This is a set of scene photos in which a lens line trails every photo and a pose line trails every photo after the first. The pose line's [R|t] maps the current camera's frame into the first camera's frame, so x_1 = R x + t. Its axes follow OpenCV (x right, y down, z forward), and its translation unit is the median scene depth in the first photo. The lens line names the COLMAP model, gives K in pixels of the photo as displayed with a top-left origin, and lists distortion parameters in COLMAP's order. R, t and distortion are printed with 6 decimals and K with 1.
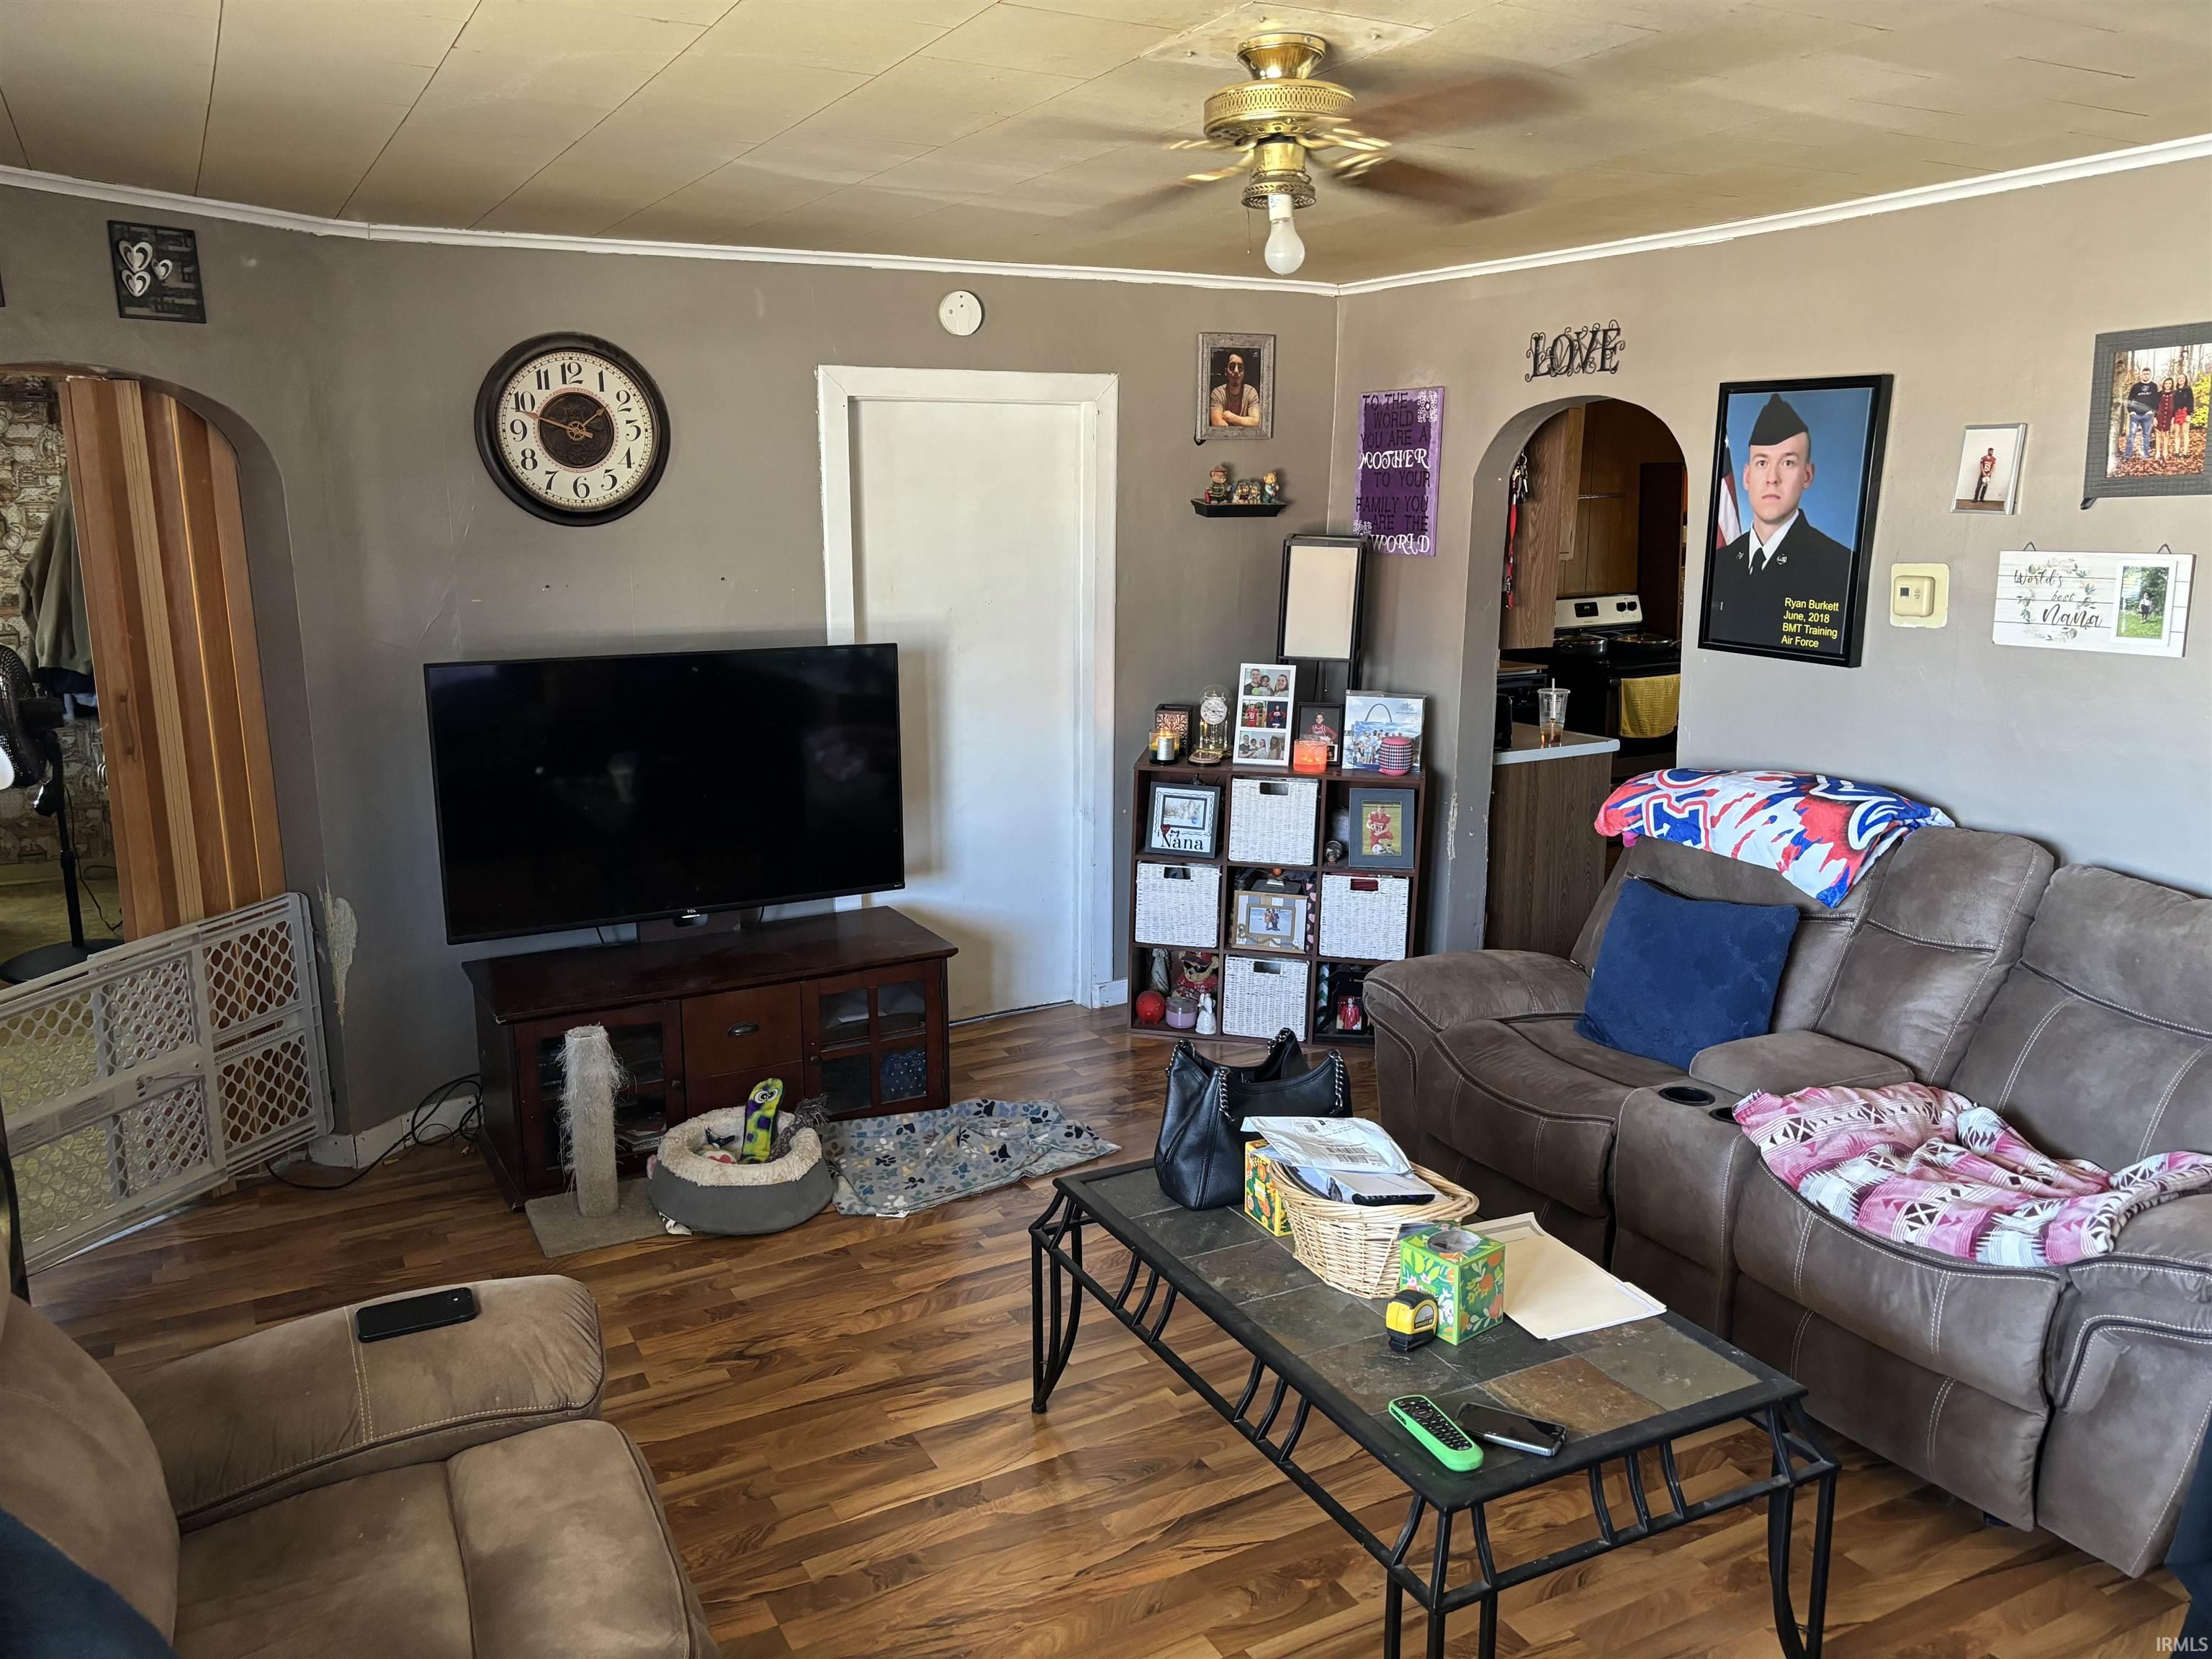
lens RADIAL K [[1682.5, 0, 1096.0], [0, 1682.5, 832.9], [0, 0, 1]] dist [0.027354, -0.019133]
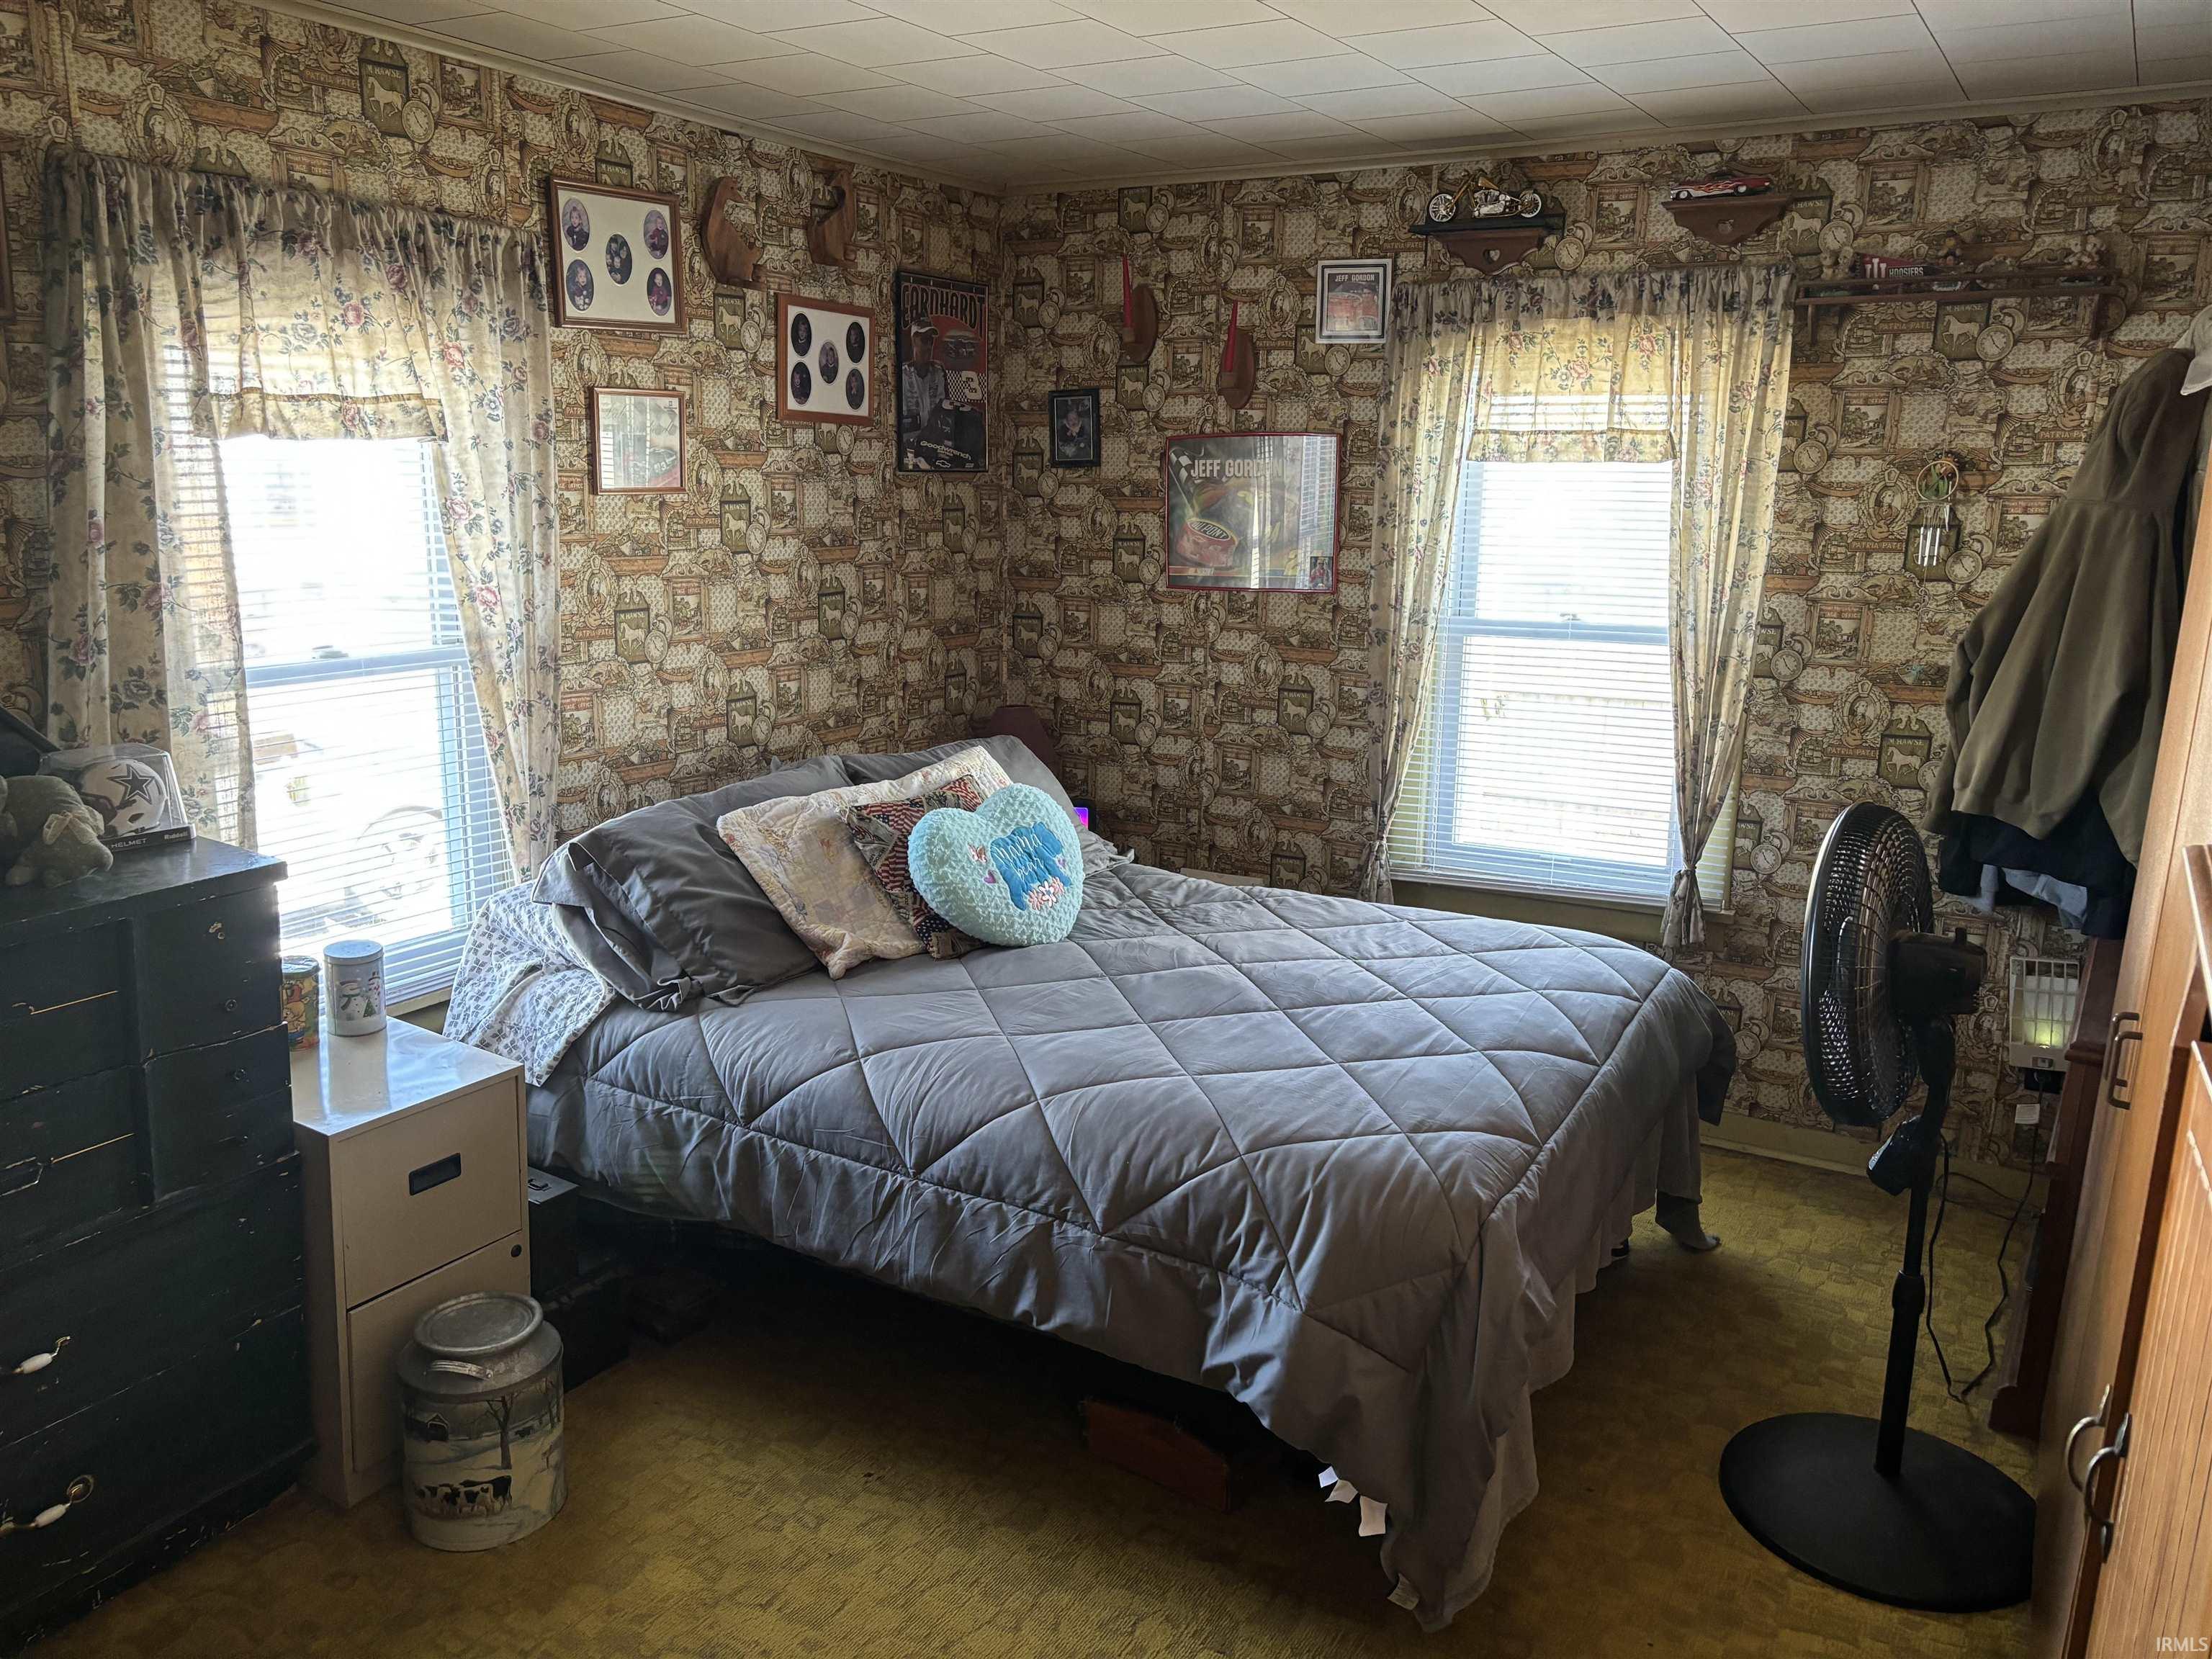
lens RADIAL K [[1682.5, 0, 1099.8], [0, 1682.5, 828.3], [0, 0, 1]] dist [0.027354, -0.019133]
pose [[0.520341, 0.185937, -0.833470, -0.324916], [-0.190655, 0.976667, 0.098855, -0.093578], [0.832404, 0.107467, 0.543650, 0.499317]]
